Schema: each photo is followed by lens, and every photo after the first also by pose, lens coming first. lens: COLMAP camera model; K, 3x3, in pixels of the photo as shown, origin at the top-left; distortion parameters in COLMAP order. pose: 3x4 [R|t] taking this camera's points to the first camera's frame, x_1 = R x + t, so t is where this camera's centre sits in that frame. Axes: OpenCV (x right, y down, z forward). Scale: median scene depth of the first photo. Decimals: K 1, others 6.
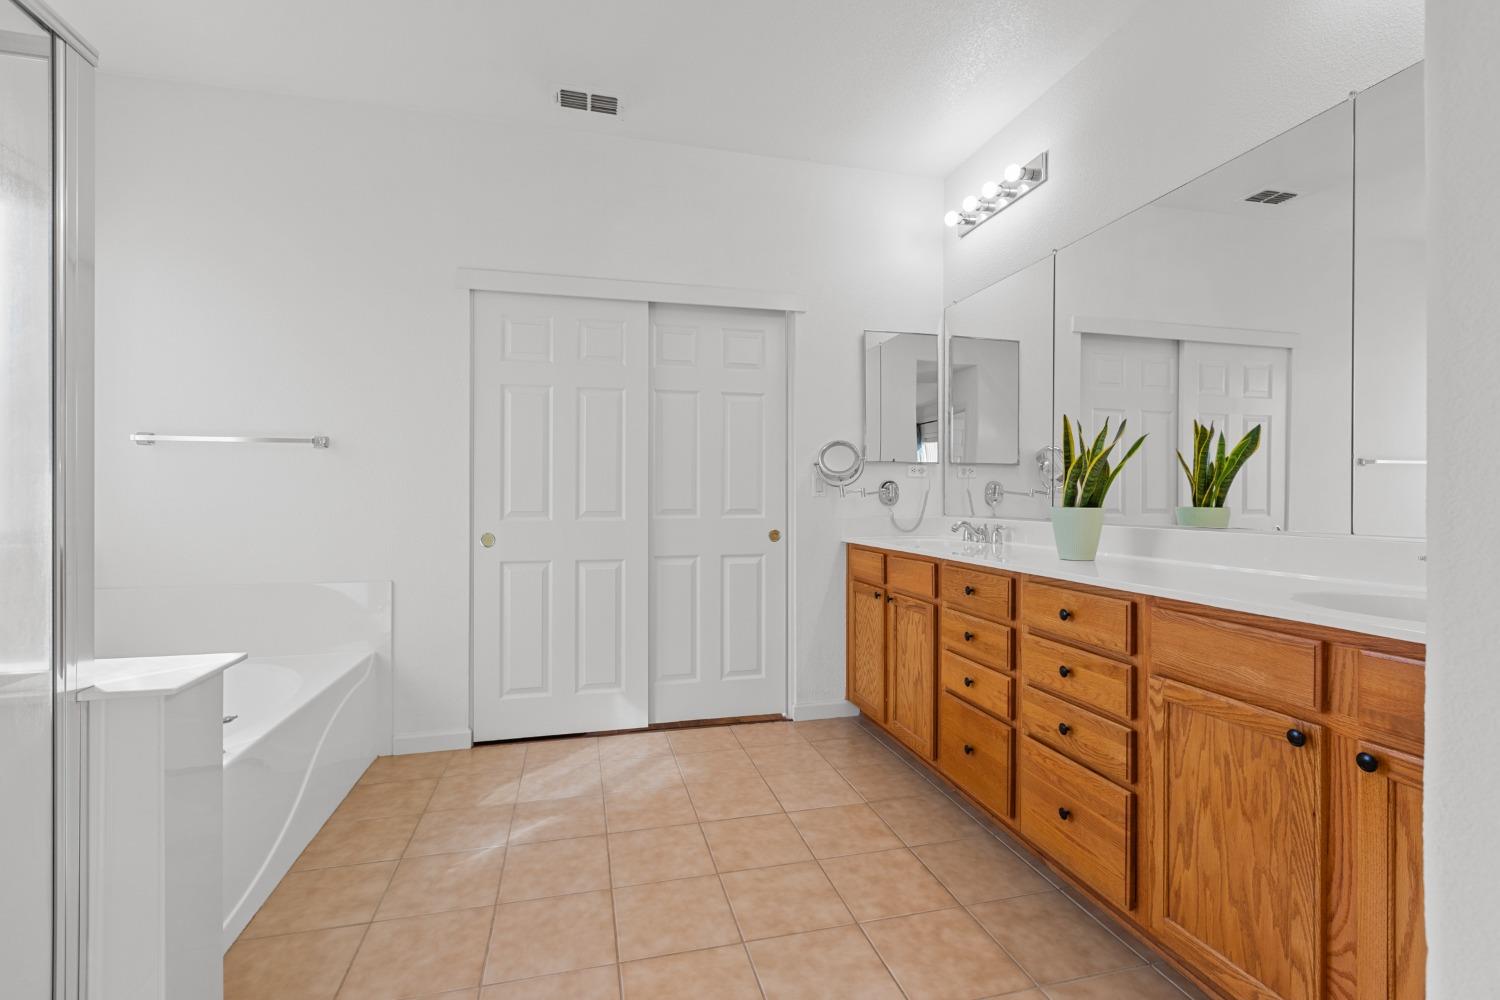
lens RADIAL K [[665.9, 0, 745.4], [0, 665.9, 500.3], [0, 0, 1]] dist [0.003269, 0.000139]
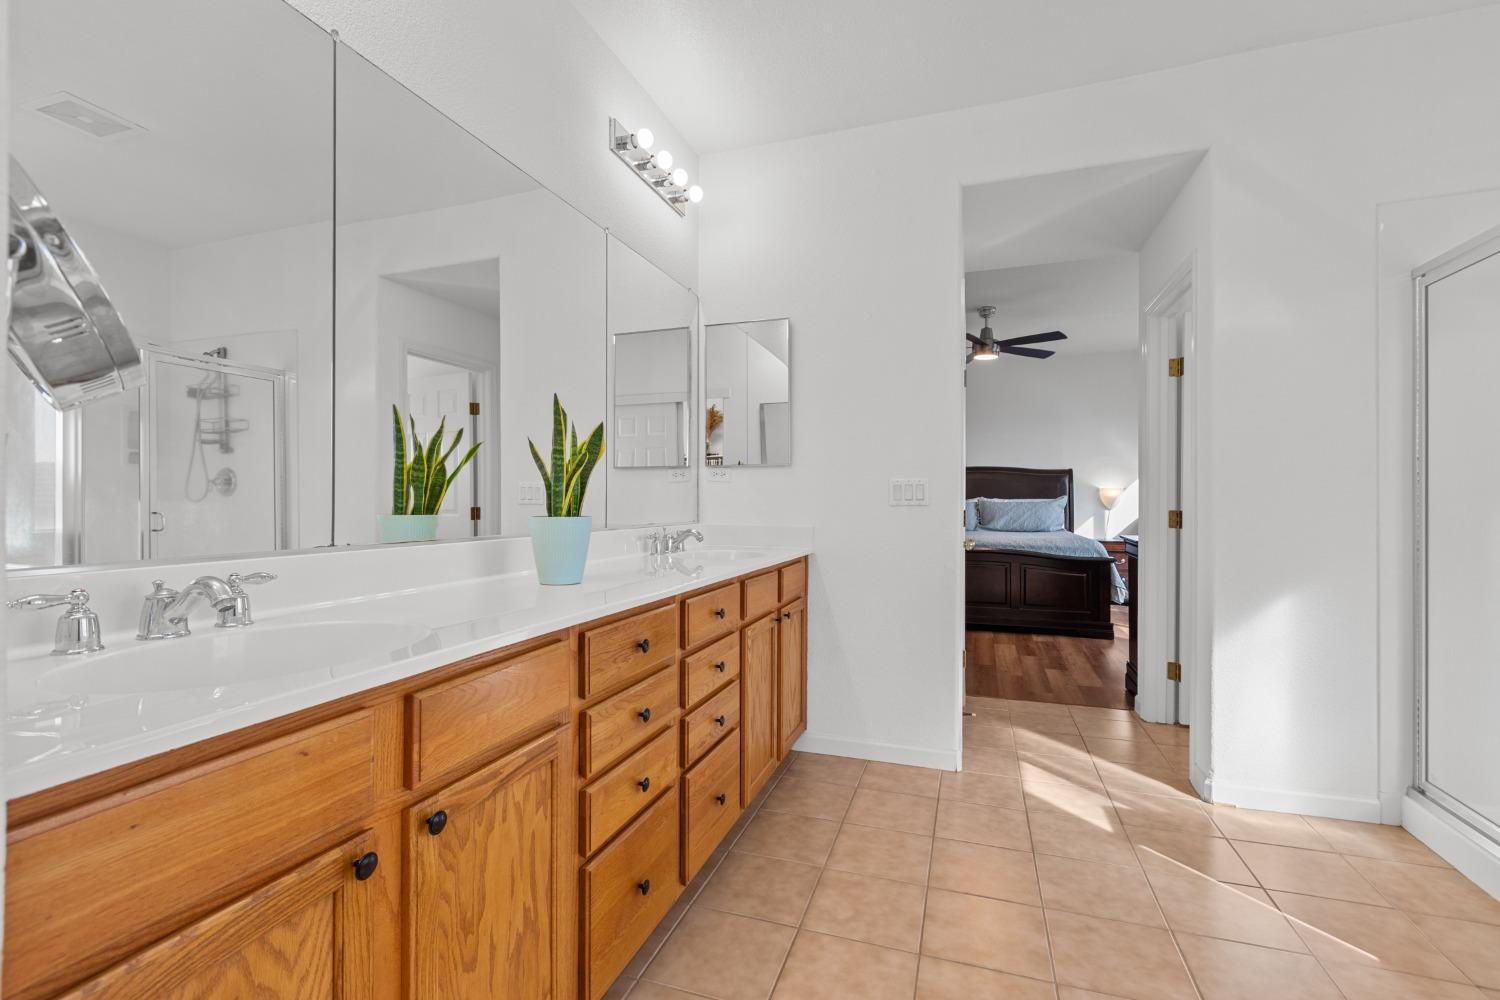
lens RADIAL K [[665.9, 0, 745.4], [0, 665.9, 500.3], [0, 0, 1]] dist [0.003269, 0.000139]
pose [[-0.839630, -0.003540, 0.543148, -0.129513], [-0.002371, 0.999993, 0.002852, -0.012957], [-0.543154, 0.001107, -0.839632, 1.825193]]
